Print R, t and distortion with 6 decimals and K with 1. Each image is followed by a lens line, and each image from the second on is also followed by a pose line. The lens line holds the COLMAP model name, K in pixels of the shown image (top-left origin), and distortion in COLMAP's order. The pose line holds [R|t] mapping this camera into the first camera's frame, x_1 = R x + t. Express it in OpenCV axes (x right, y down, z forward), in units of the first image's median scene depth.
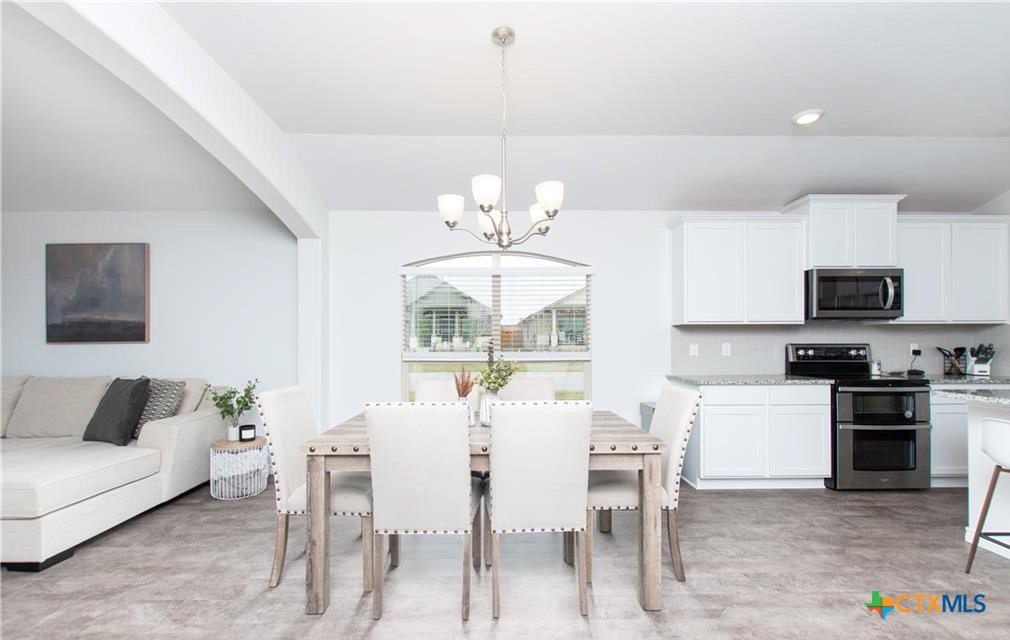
lens RADIAL K [[452.4, 0, 505.8], [0, 452.4, 340.3], [0, 0, 1]] dist [0.001614, -0.000161]
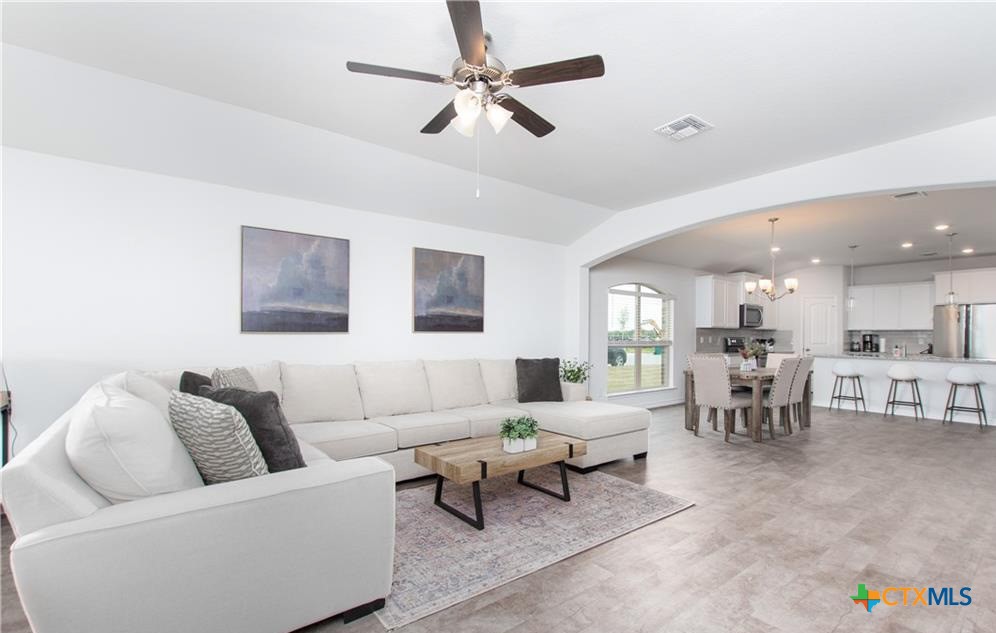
lens RADIAL K [[427.8, 0, 495.5], [0, 427.8, 356.3], [0, 0, 1]] dist [-0.024014, 0.000085]
pose [[0.820488, -0.017907, 0.571383, -1.526960], [-0.007902, 0.999059, 0.042656, 0.020780], [-0.571609, -0.039514, 0.819574, -0.035811]]
